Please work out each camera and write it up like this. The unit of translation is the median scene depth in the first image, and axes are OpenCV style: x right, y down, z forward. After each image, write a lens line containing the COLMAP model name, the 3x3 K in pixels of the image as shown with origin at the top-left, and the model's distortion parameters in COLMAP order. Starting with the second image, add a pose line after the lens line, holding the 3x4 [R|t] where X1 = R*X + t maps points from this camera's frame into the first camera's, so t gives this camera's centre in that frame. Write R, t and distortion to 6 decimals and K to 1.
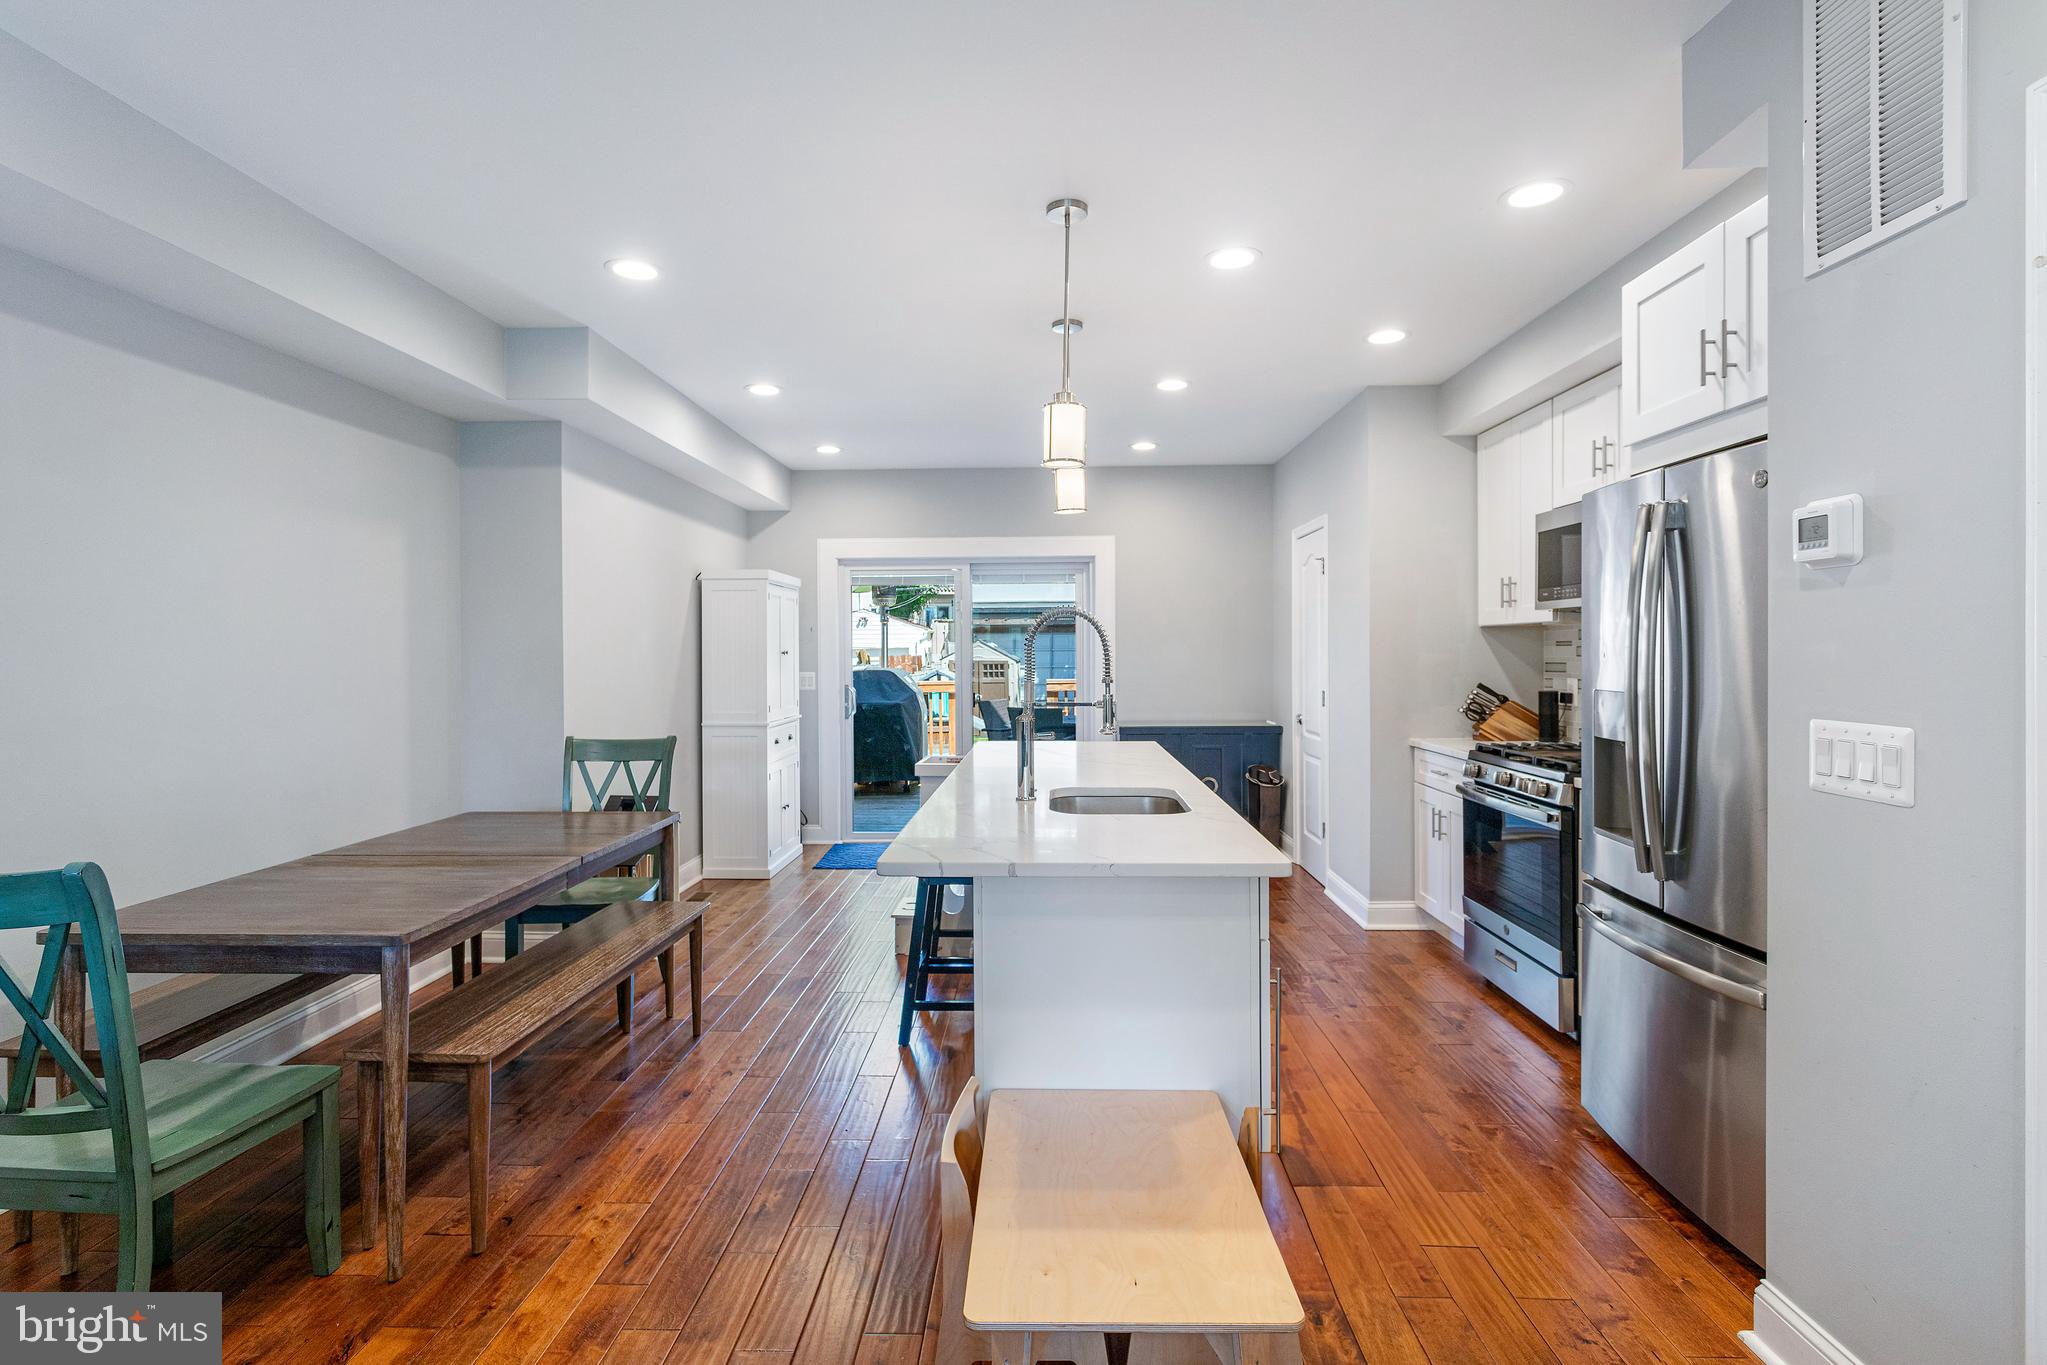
lens RADIAL K [[985.6, 0, 996.1], [0, 985.6, 657.7], [0, 0, 1]] dist [-0.005177, 0.004337]
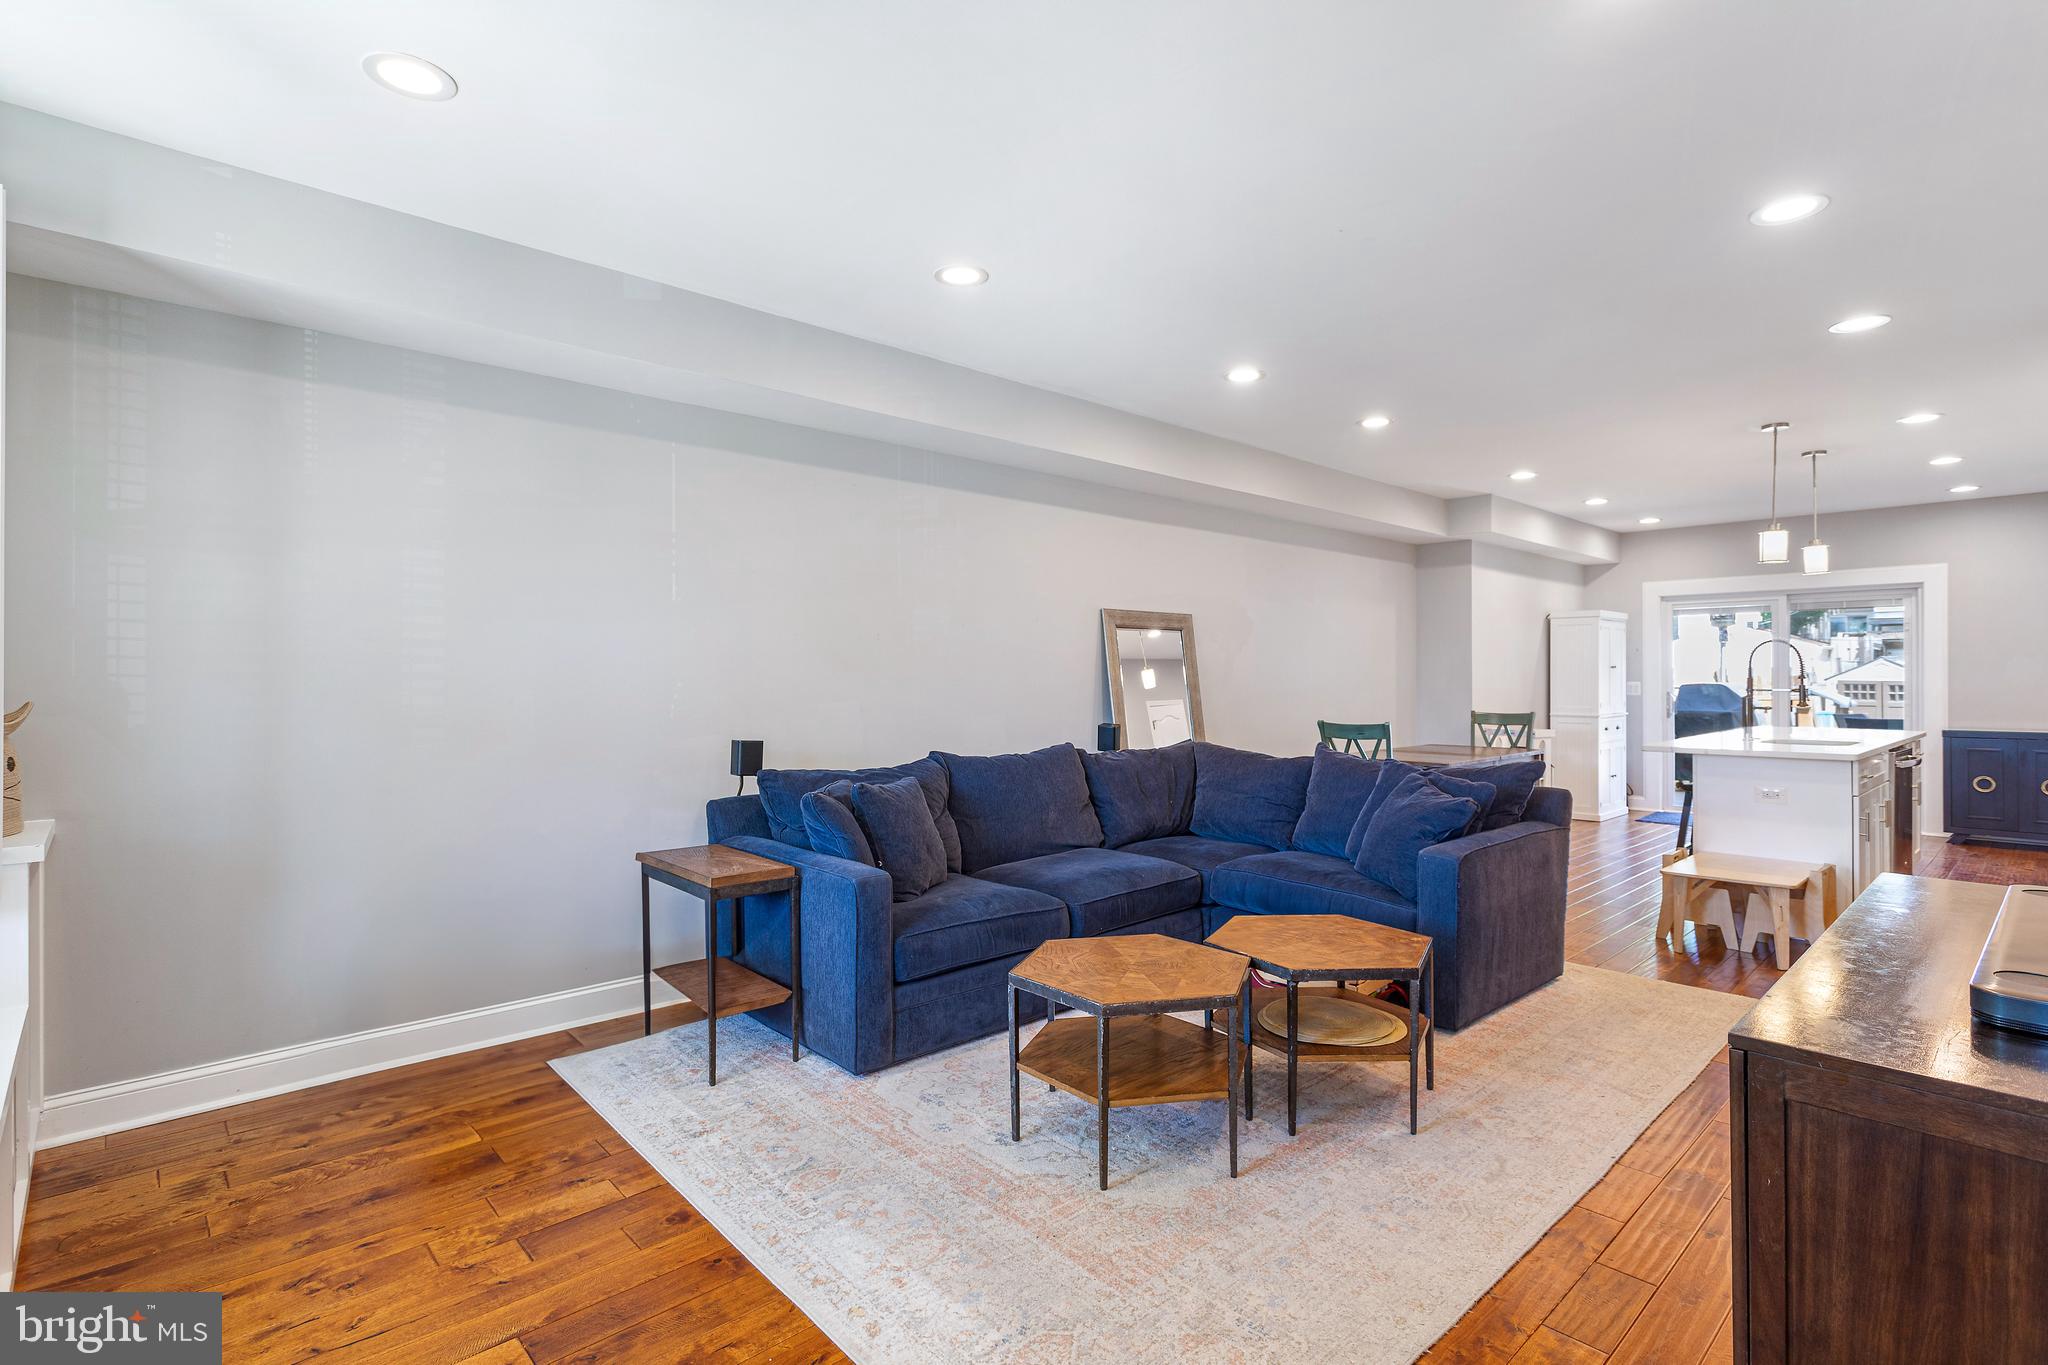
lens RADIAL K [[986.0, 0, 1014.0], [0, 986.0, 681.7], [0, 0, 1]] dist [-0.005177, 0.004337]
pose [[0.718244, 0.007394, -0.695752, 0.259409], [-0.005316, 0.999973, 0.005140, 0.023177], [0.695771, 0.000007, 0.718264, -1.051273]]
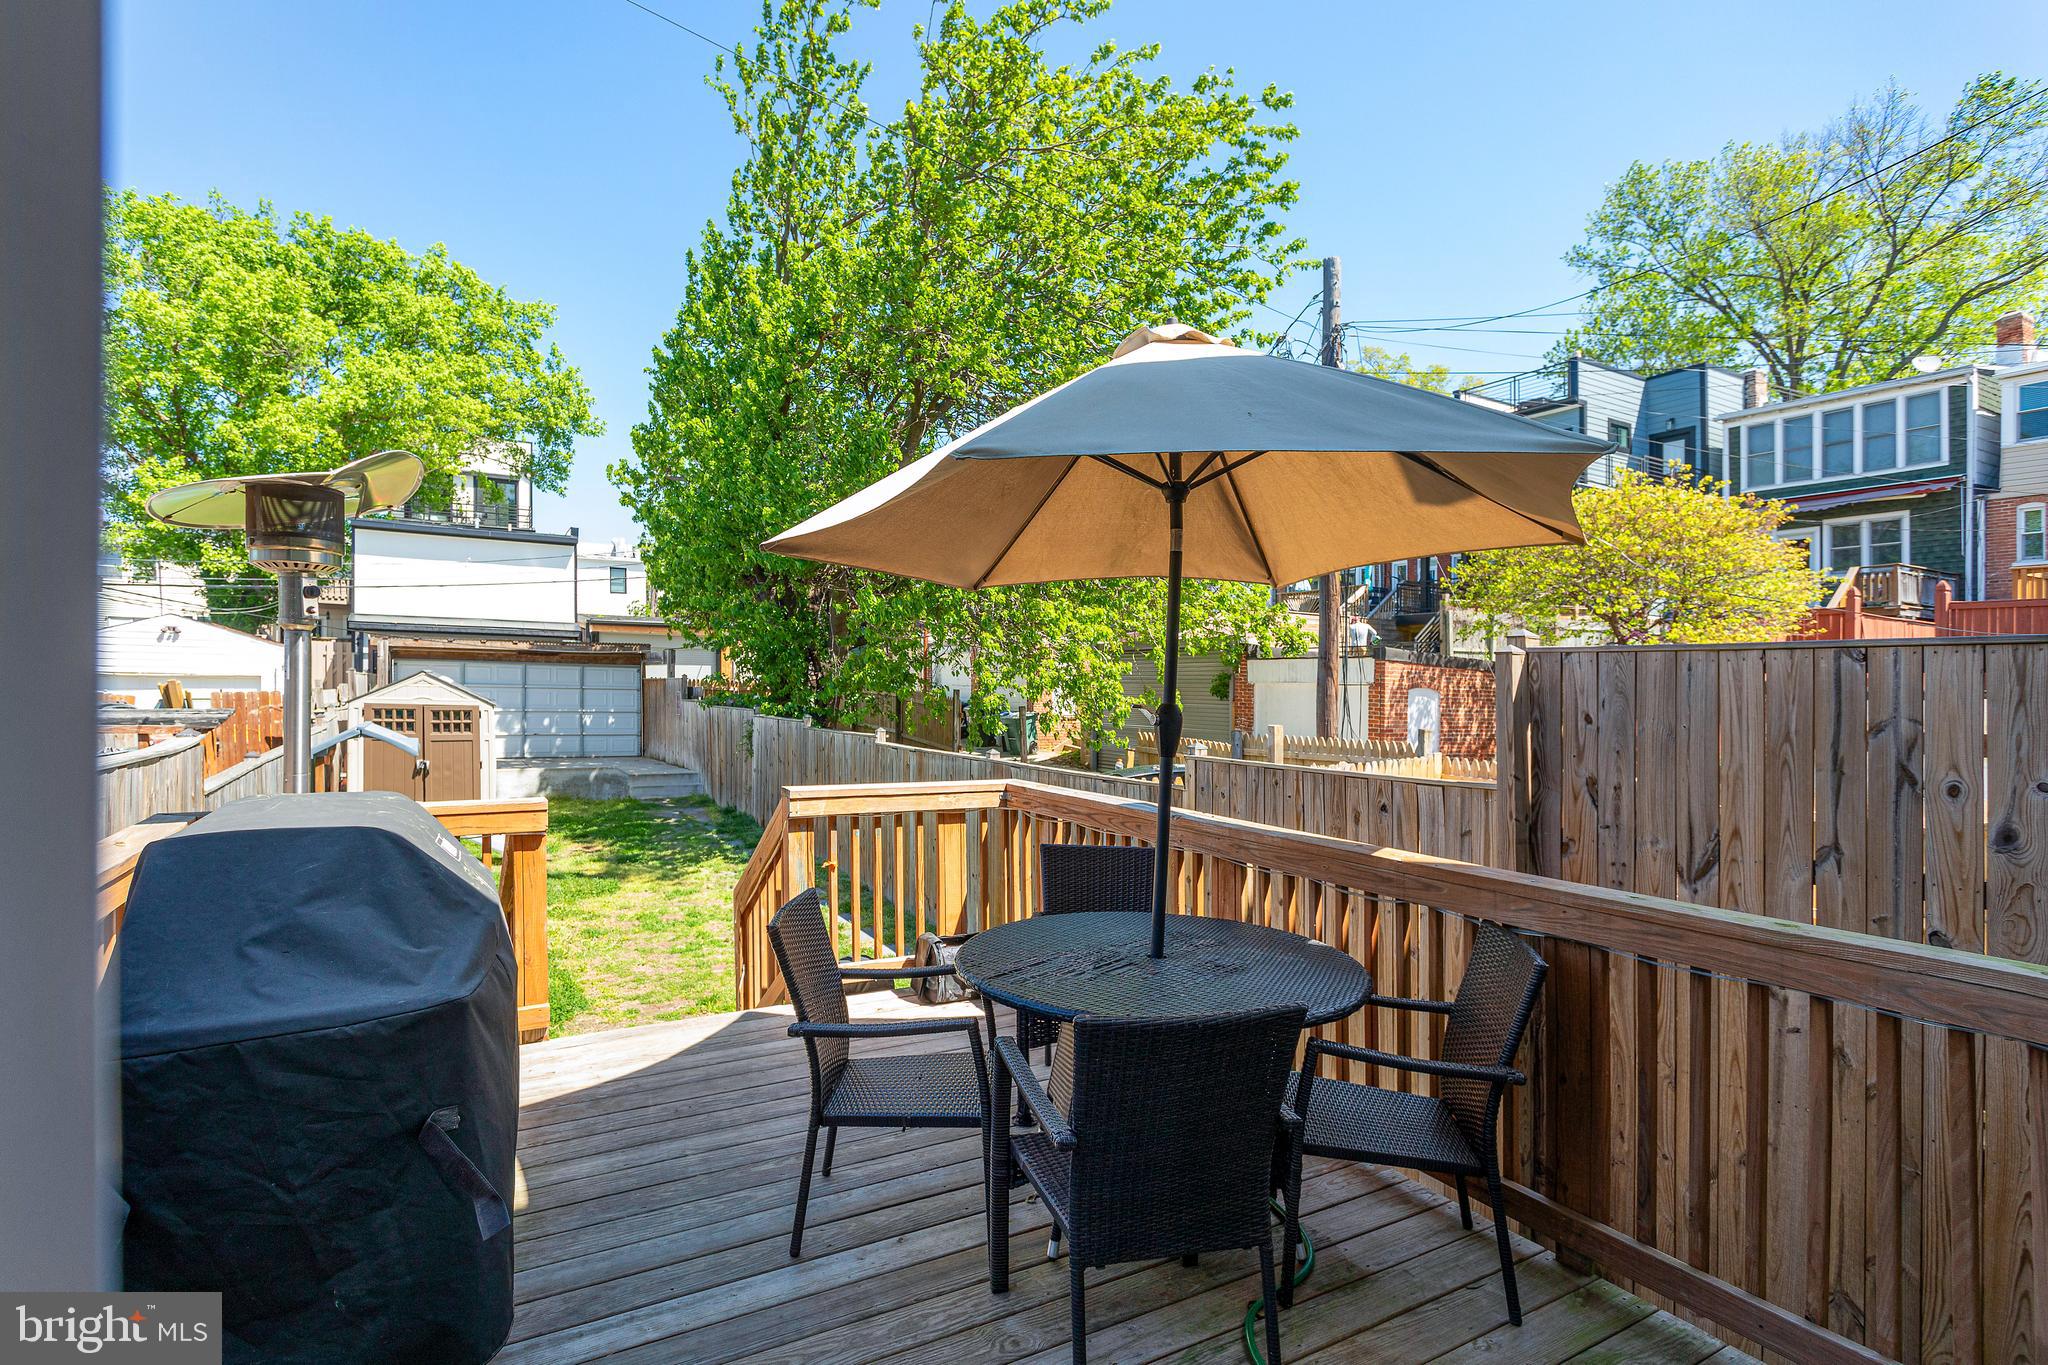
lens RADIAL K [[986.0, 0, 1024.4], [0, 986.0, 688.8], [0, 0, 1]] dist [-0.005177, 0.004337]
pose [[0.836975, 0.019752, 0.546885, -0.321237], [-0.017675, 0.999803, -0.009060, -0.061167], [-0.546956, -0.002084, 0.837159, 2.132360]]
